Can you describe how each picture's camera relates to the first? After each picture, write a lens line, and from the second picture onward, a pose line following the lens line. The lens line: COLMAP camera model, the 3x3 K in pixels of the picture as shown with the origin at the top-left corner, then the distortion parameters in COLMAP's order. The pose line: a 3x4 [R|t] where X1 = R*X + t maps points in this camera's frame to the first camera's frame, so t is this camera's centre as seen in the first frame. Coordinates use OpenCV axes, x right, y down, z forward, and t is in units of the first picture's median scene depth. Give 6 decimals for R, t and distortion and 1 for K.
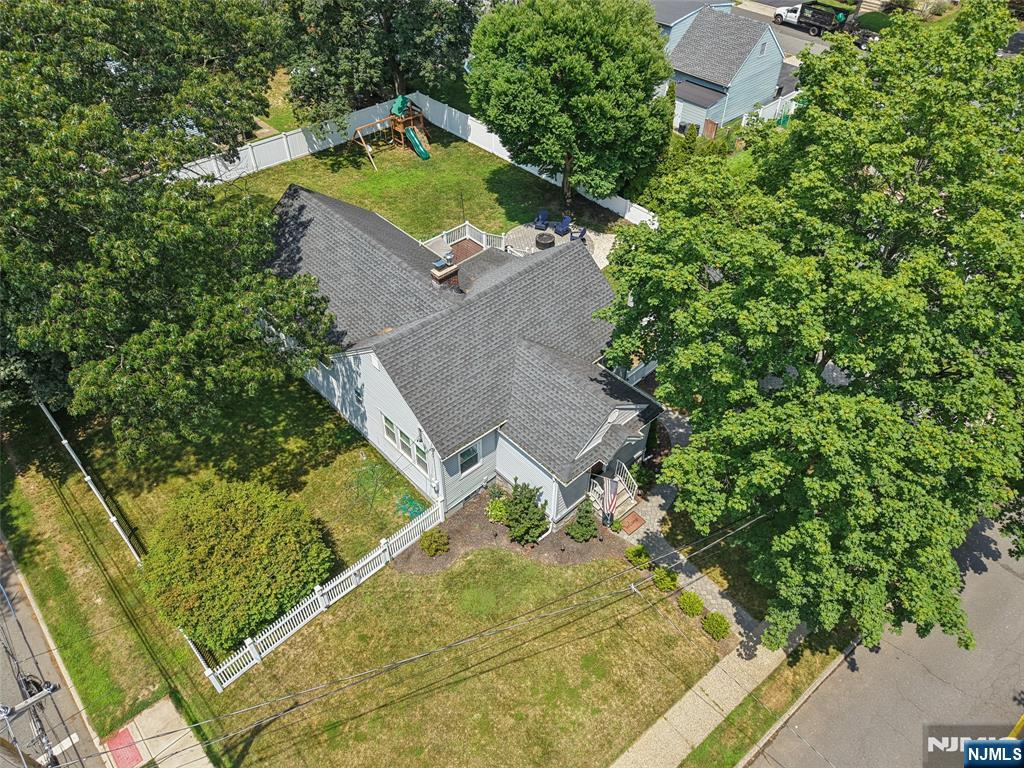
lens RADIAL K [[699.2, 0, 512.0], [0, 699.2, 384.0], [0, 0, 1]] dist [-0.003810, -0.002687]
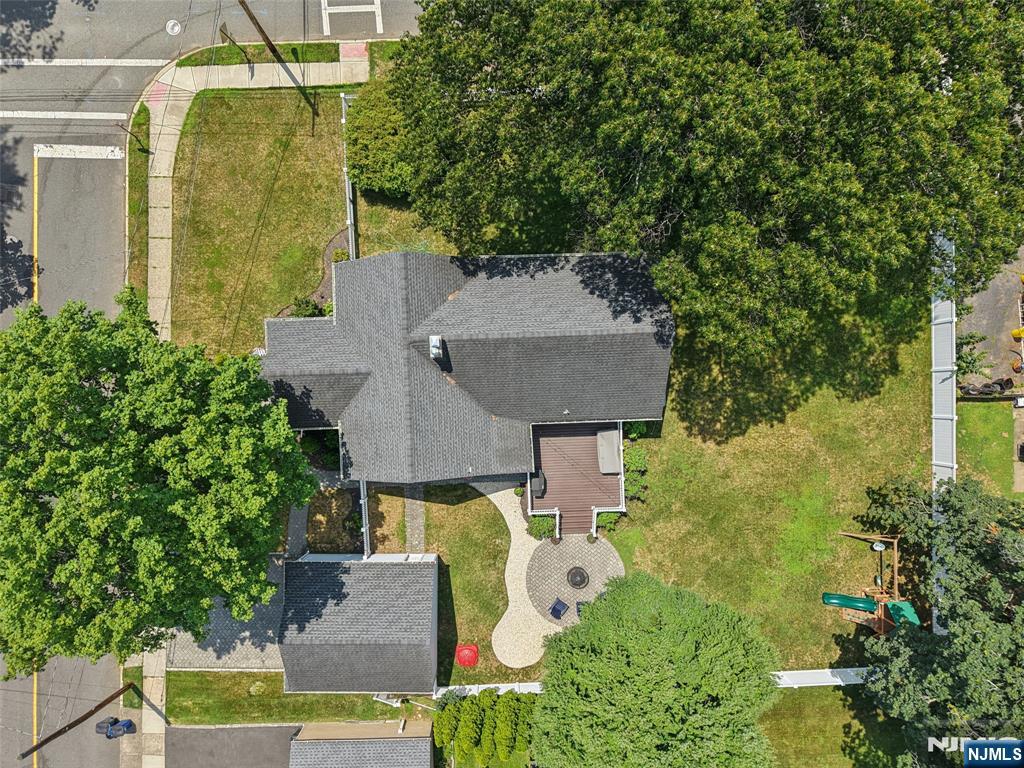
lens RADIAL K [[699.2, 0, 512.0], [0, 699.2, 384.0], [0, 0, 1]] dist [-0.003810, -0.002687]
pose [[-0.647372, 0.762125, 0.008624, -0.168869], [-0.523424, -0.452780, 0.721815, -1.217649], [0.554019, 0.462769, 0.692032, 0.349758]]
